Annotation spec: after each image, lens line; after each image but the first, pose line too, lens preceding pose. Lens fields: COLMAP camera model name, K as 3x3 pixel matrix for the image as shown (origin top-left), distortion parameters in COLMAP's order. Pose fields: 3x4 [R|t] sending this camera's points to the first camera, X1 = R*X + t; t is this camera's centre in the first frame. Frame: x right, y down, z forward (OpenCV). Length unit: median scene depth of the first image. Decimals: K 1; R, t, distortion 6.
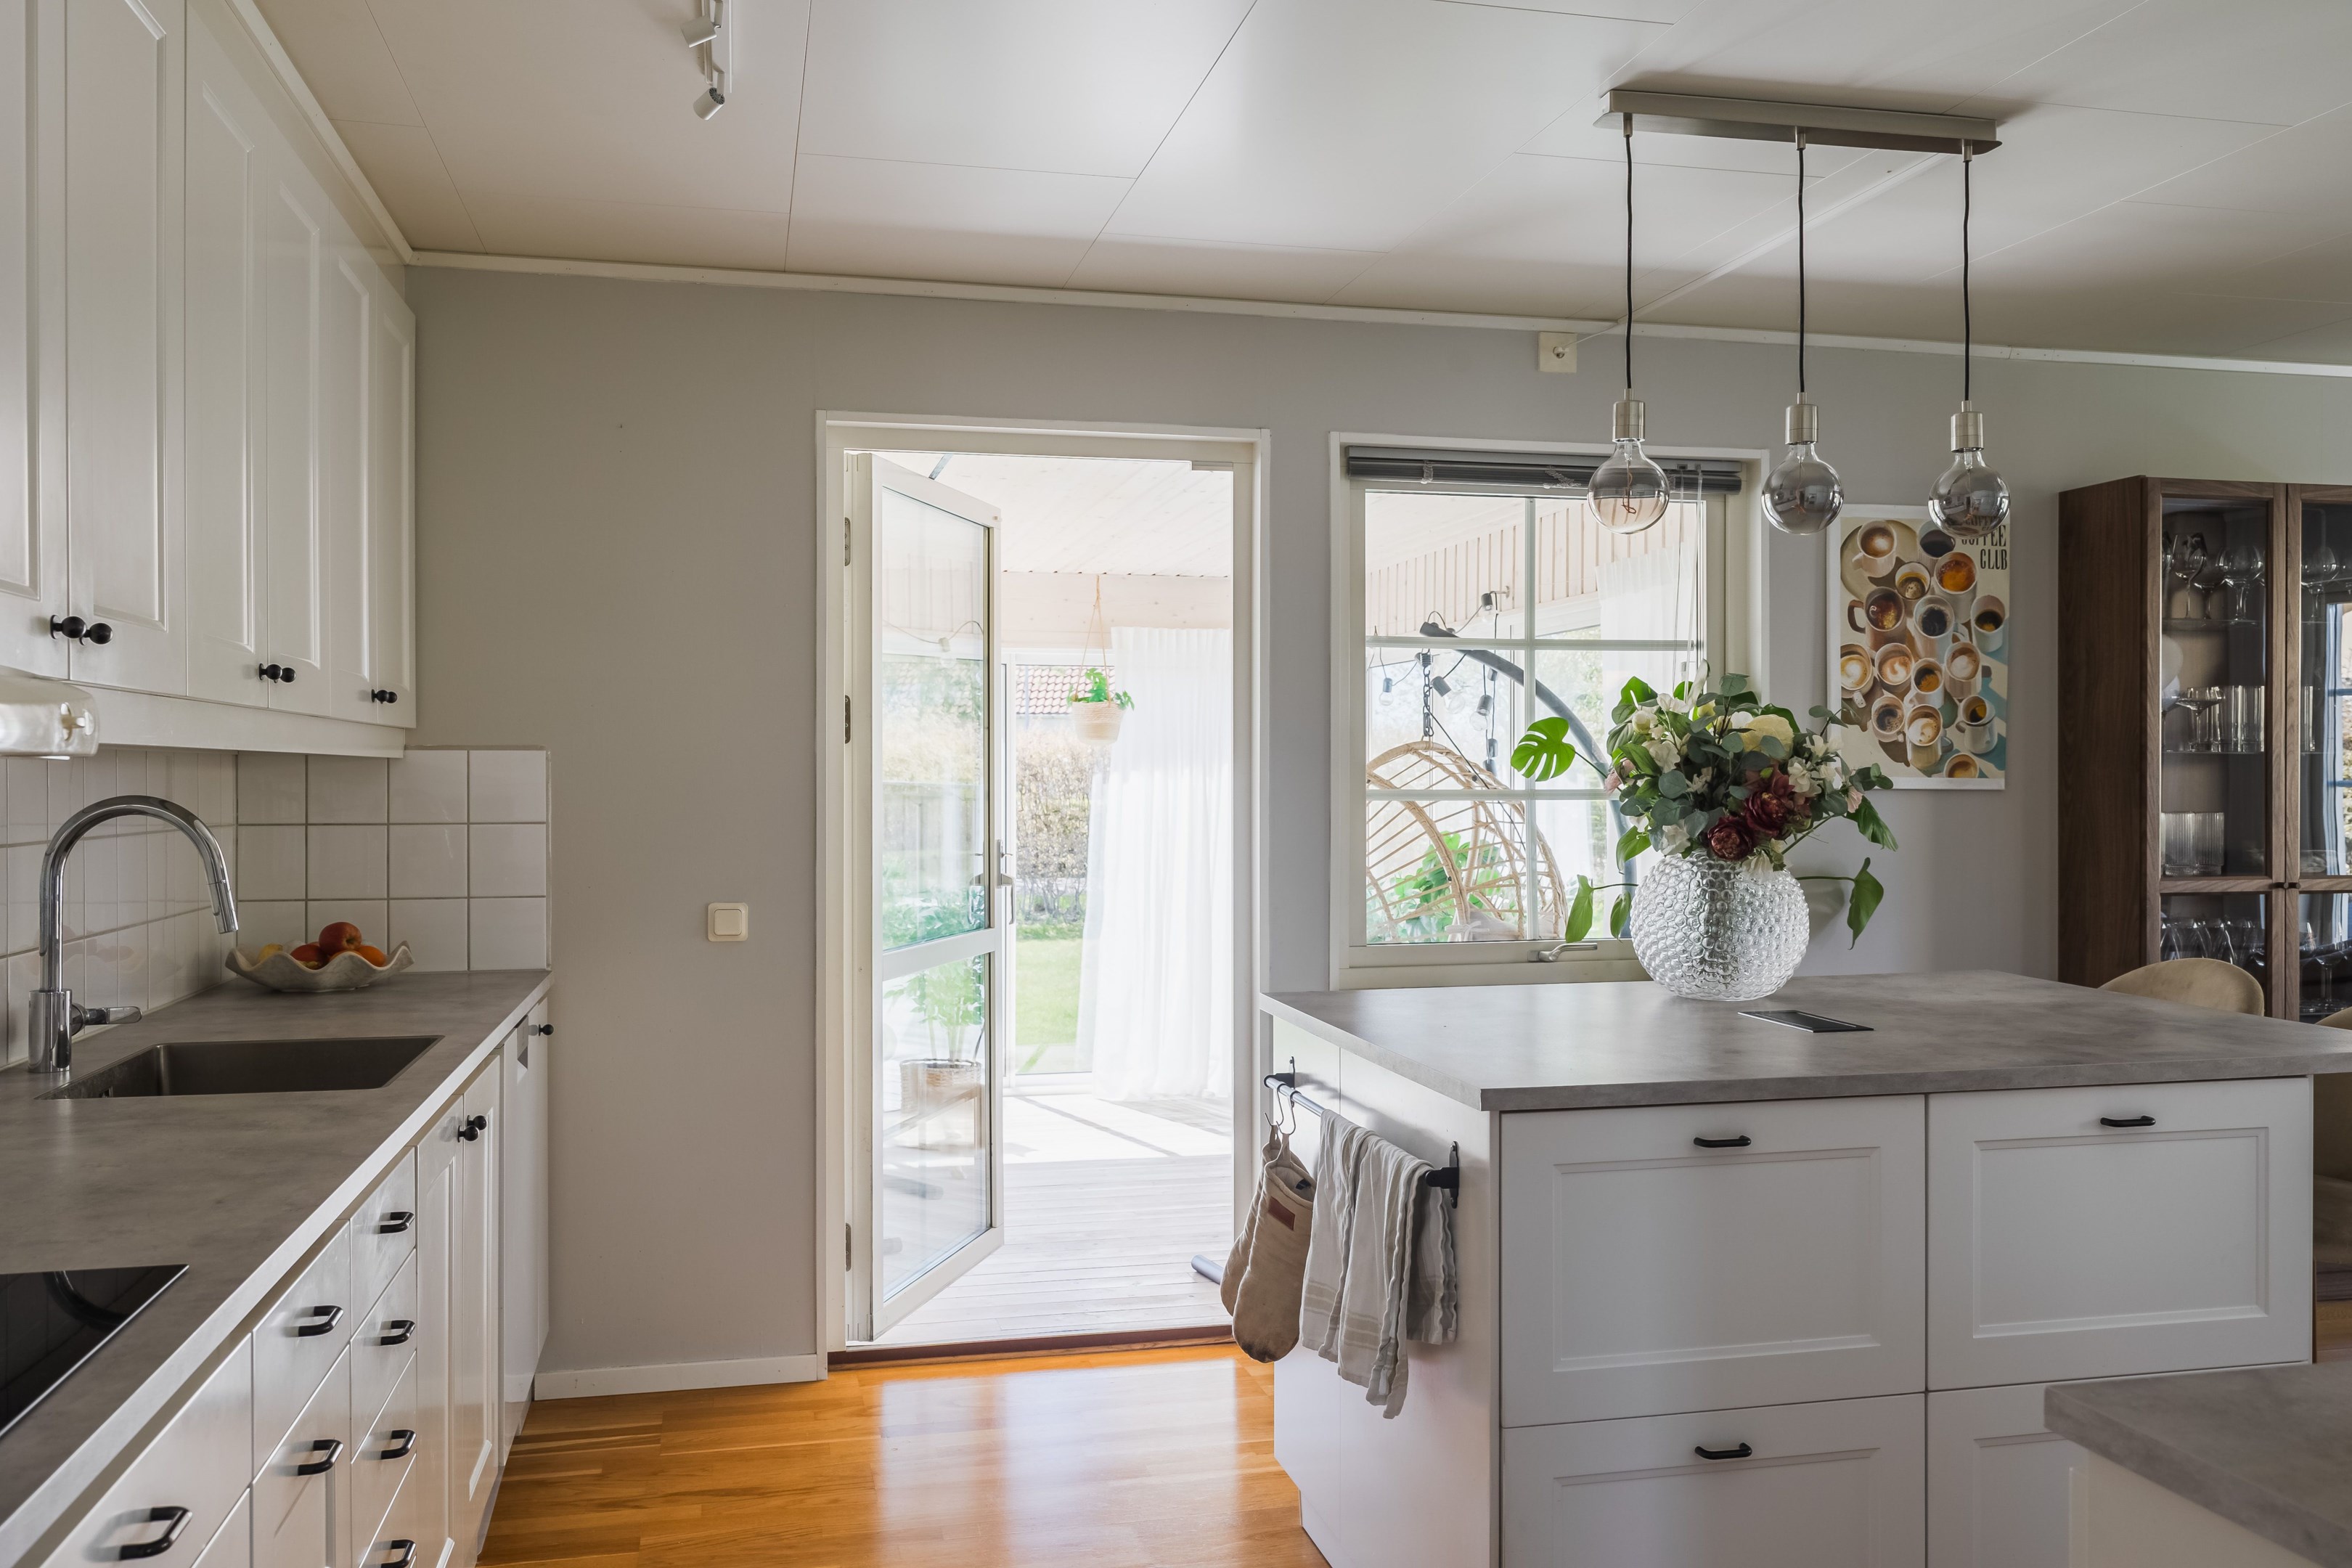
lens RADIAL K [[1859.8, 0, 1176.0], [0, 1859.8, 784.0], [0, 0, 1]] dist [0.007871, -0.001436]
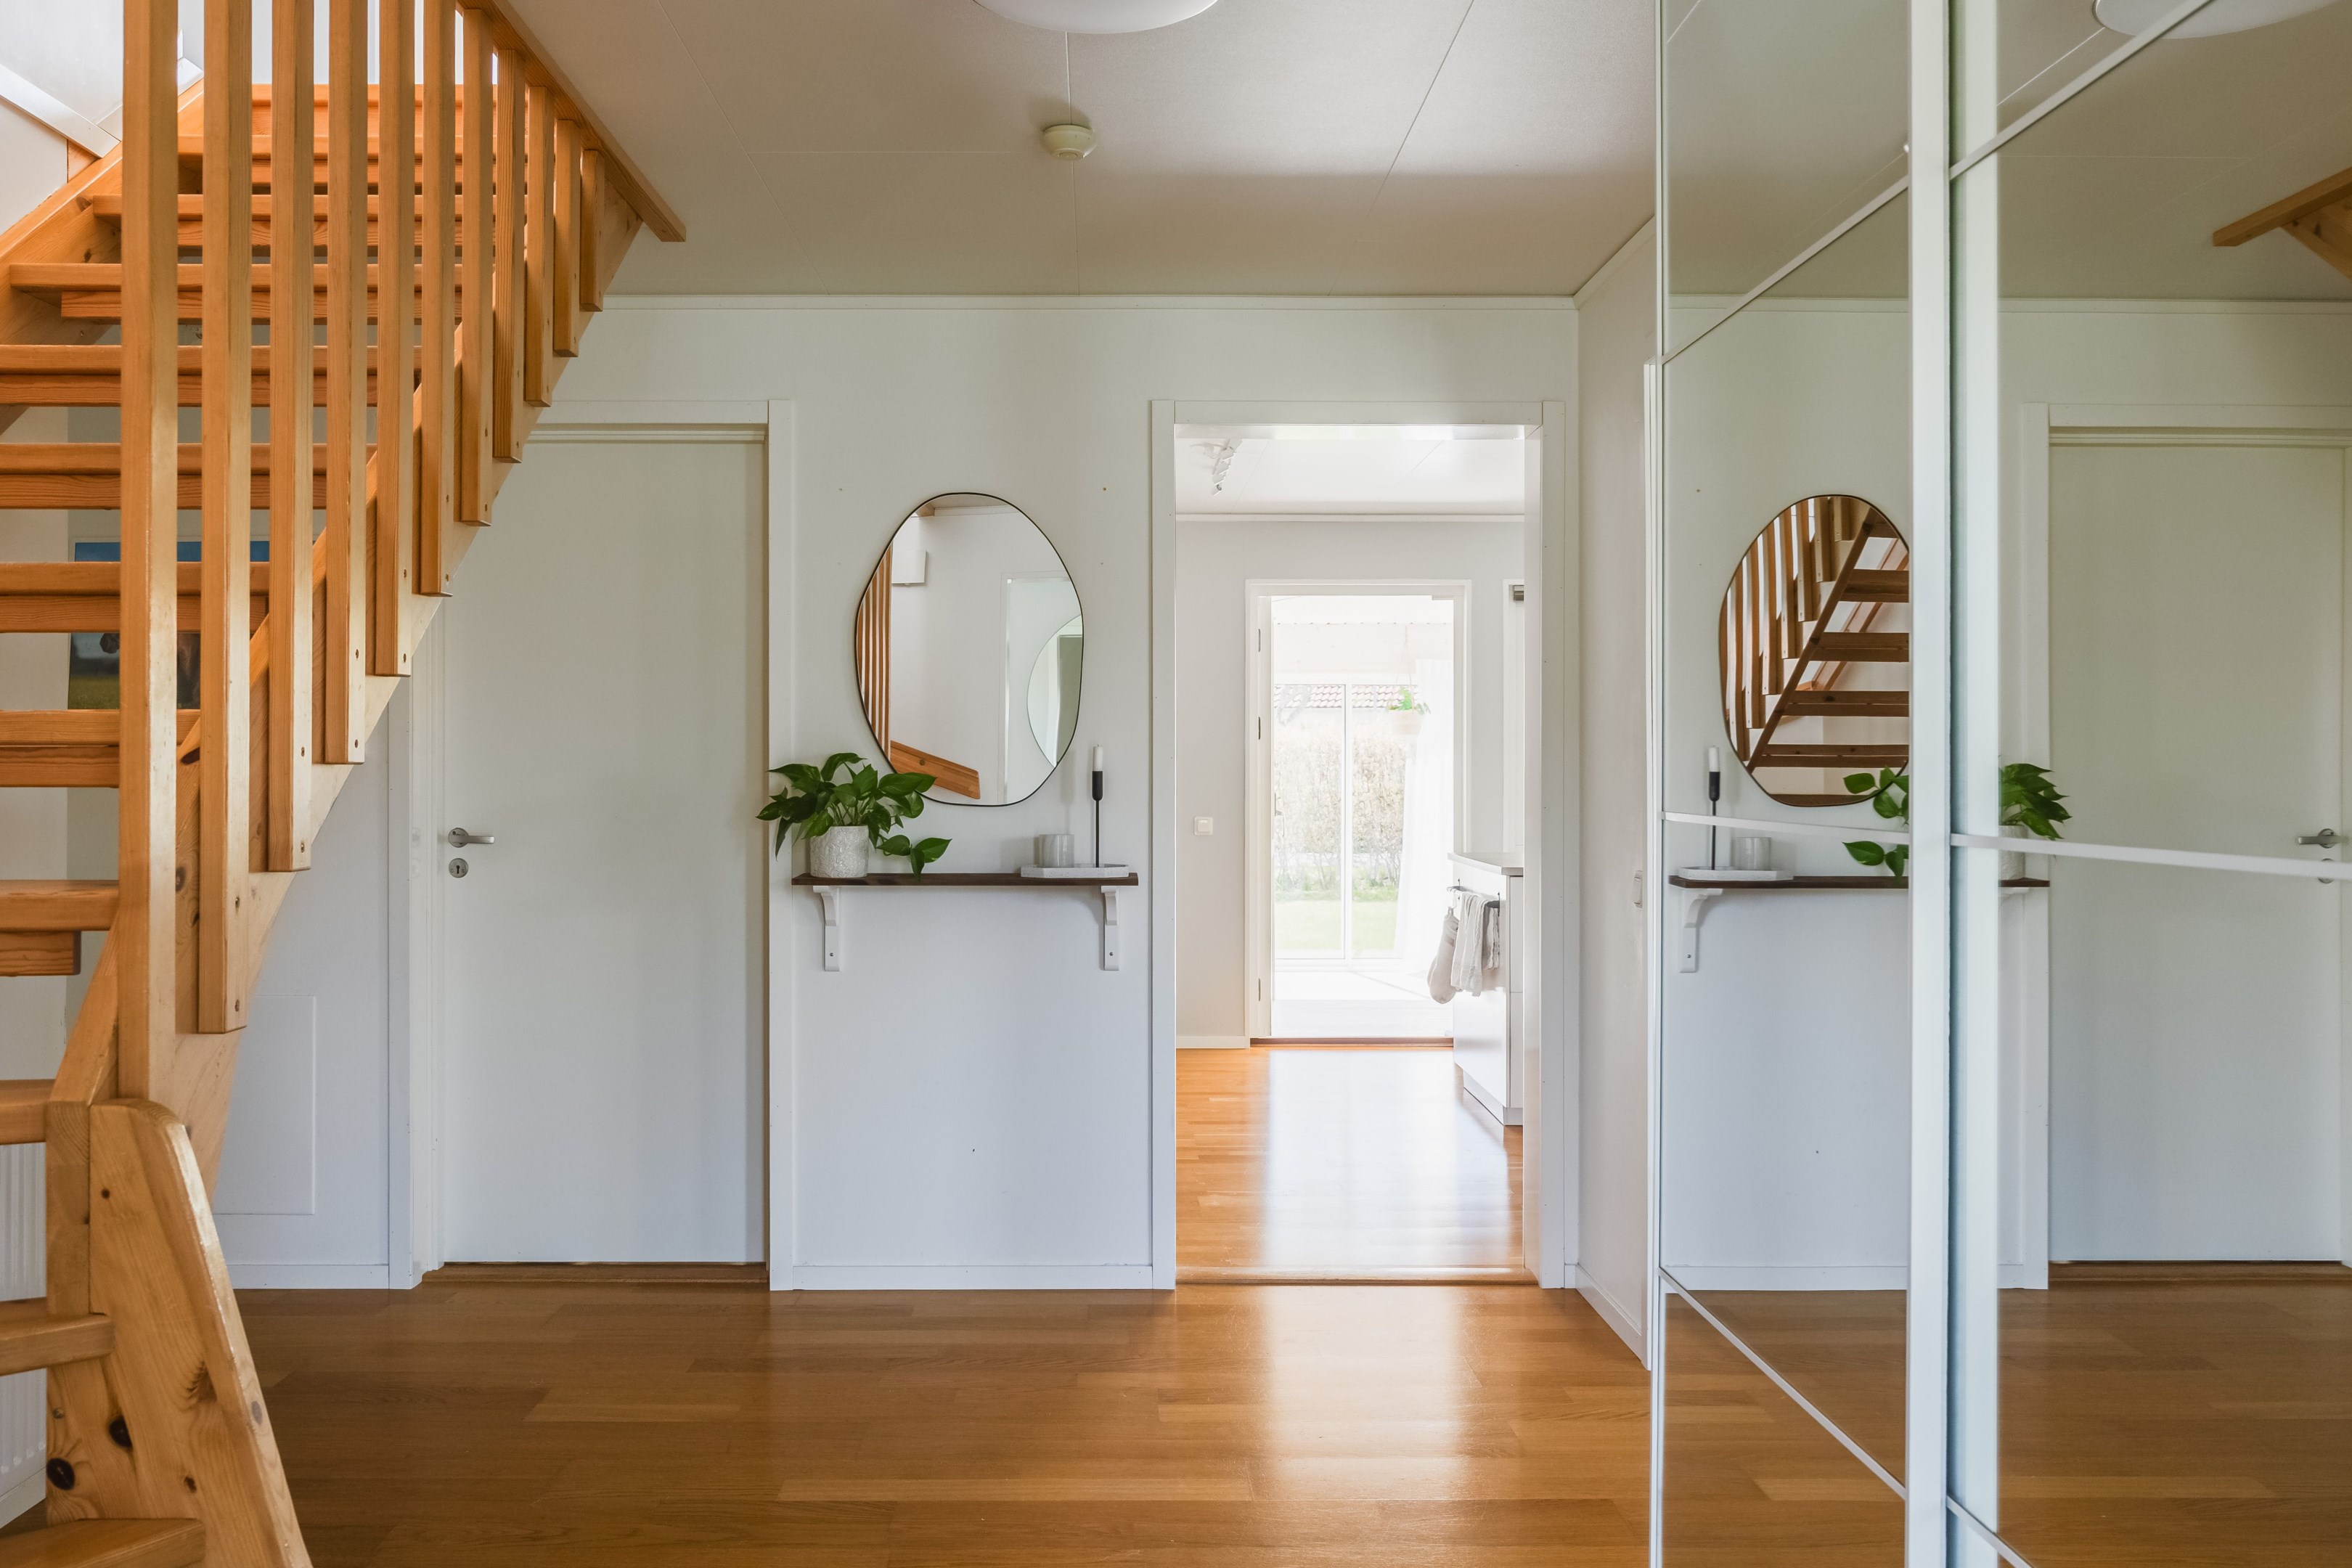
lens RADIAL K [[1859.8, 0, 1176.0], [0, 1859.8, 784.0], [0, 0, 1]] dist [0.007871, -0.001436]
pose [[0.982169, 0.002062, -0.187990, 0.106389], [-0.001050, 0.999984, 0.005483, 0.013557], [0.187998, -0.005188, 0.982156, -0.920458]]
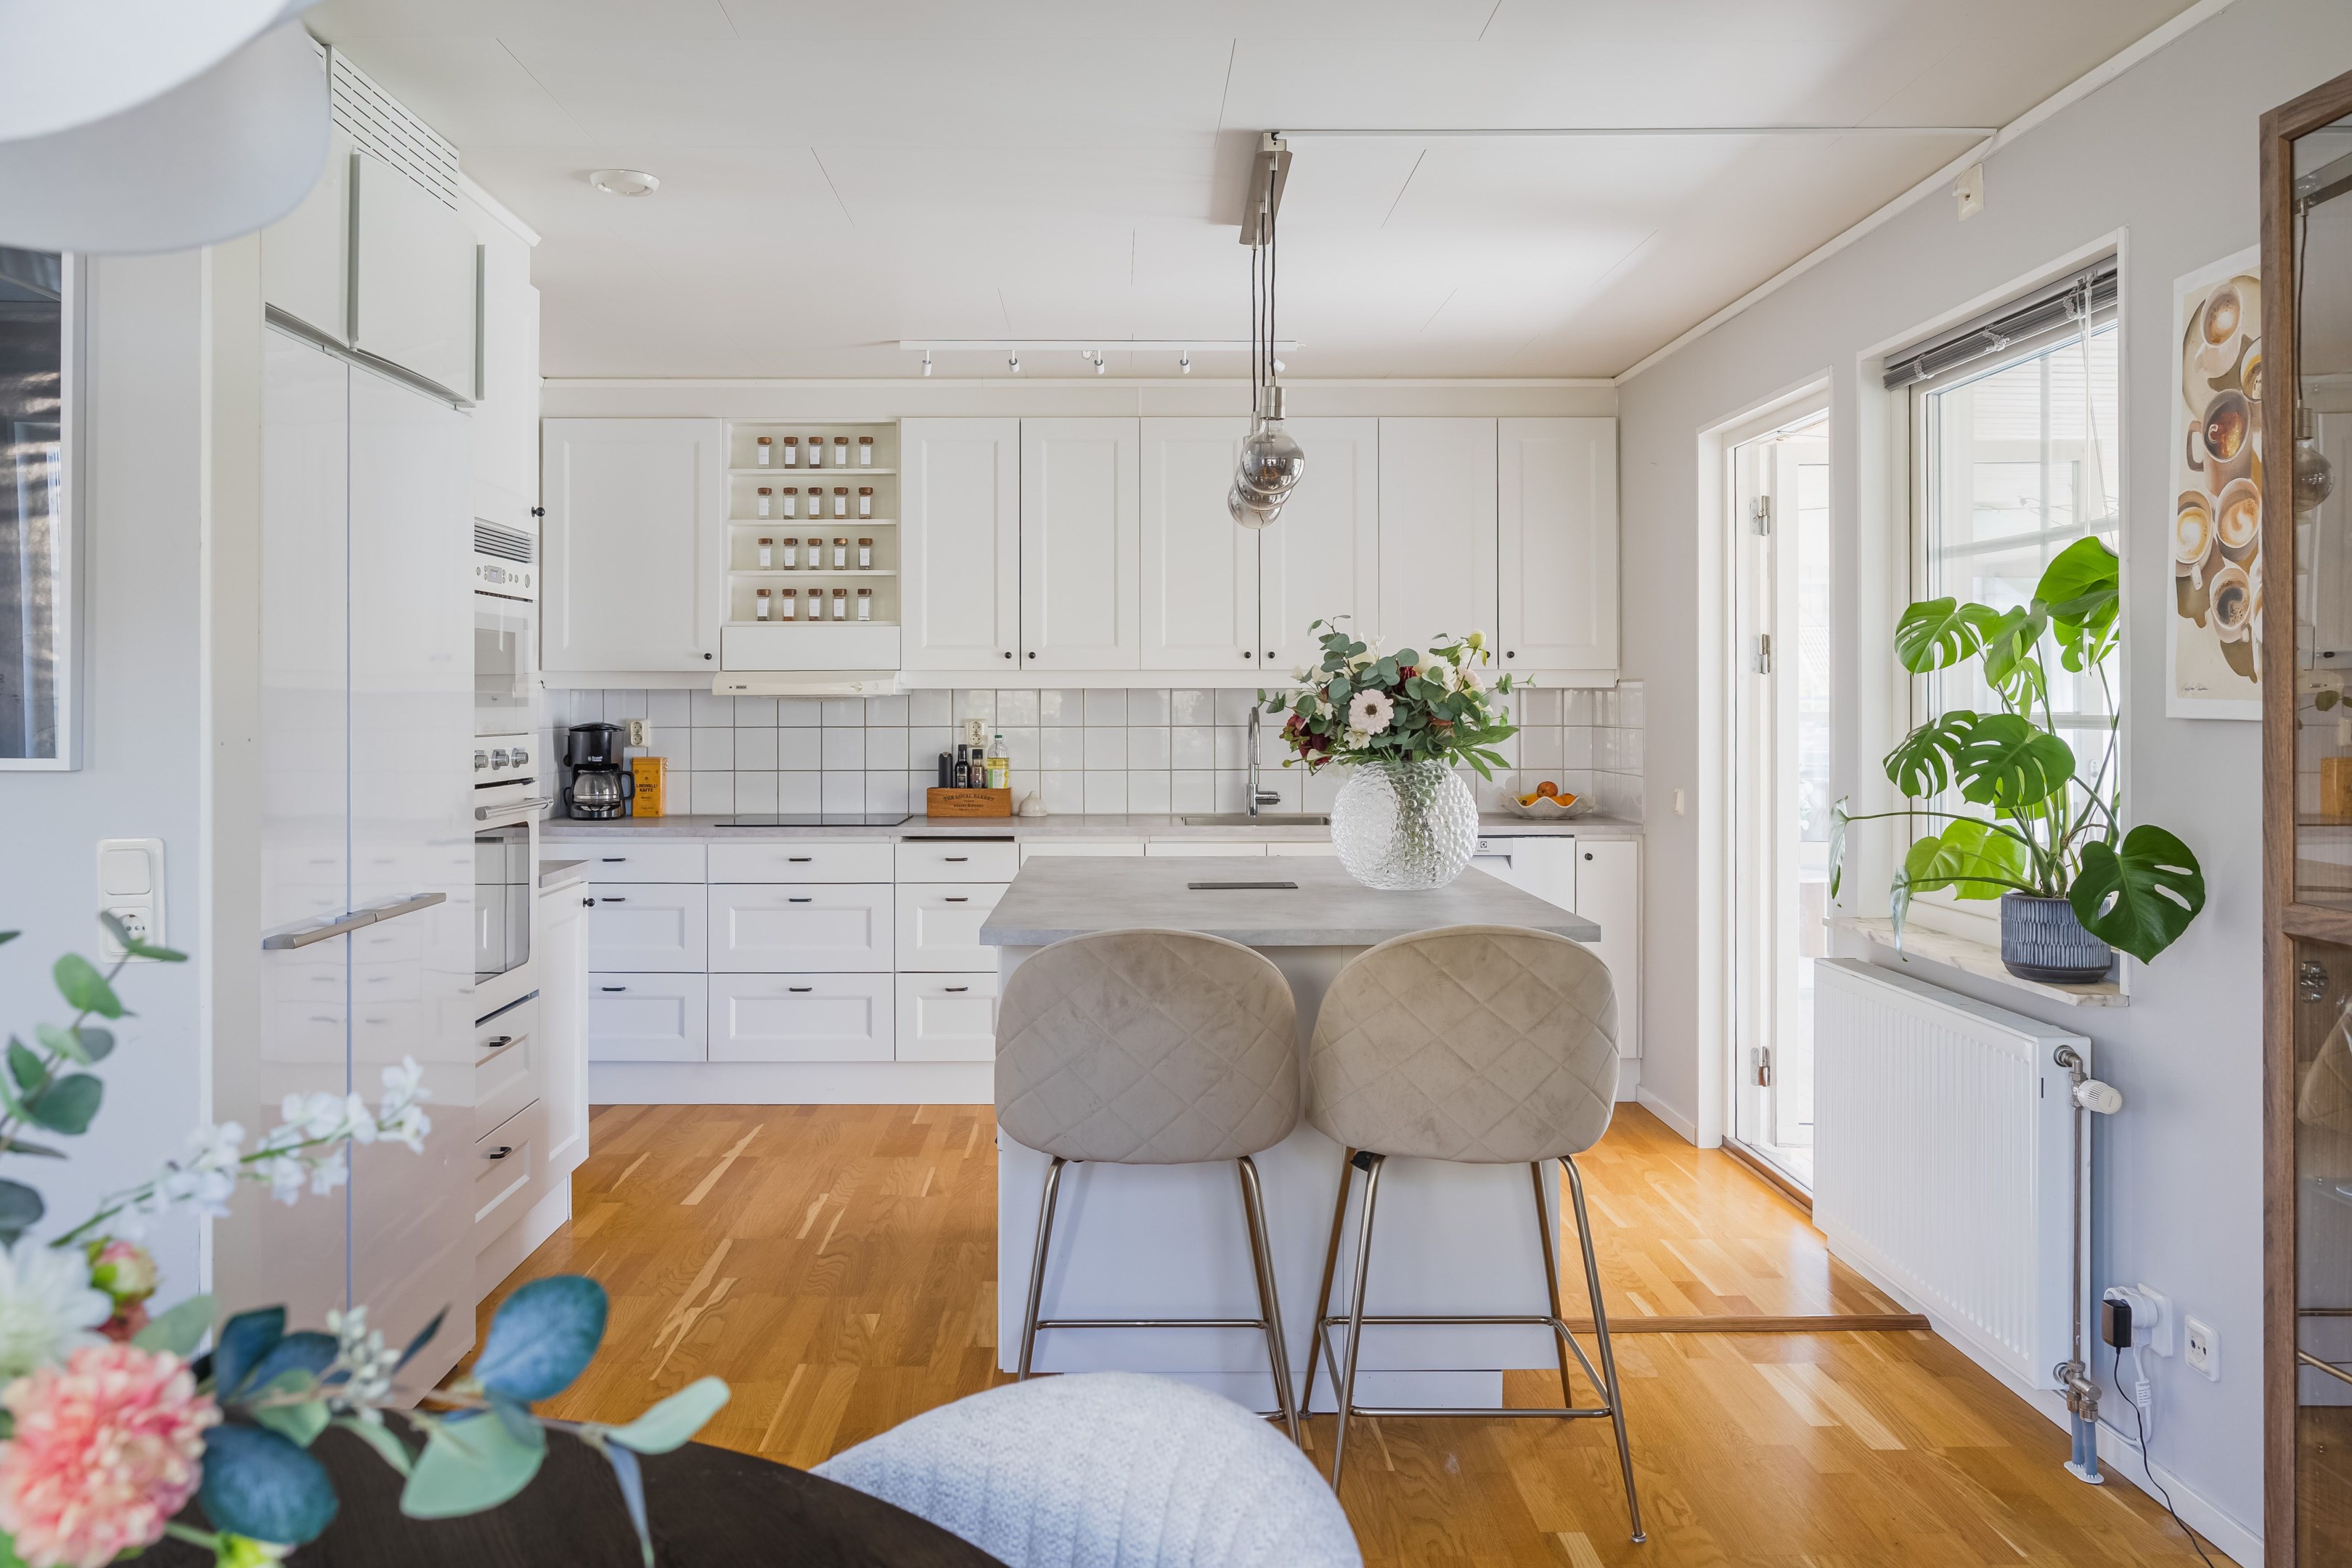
lens RADIAL K [[1859.8, 0, 1176.0], [0, 1859.8, 784.0], [0, 0, 1]] dist [0.007871, -0.001436]
pose [[-0.203601, 0.040134, -0.978231, 1.063090], [0.000156, 0.999161, 0.040960, -0.001332], [0.979054, 0.008187, -0.203436, 0.792792]]
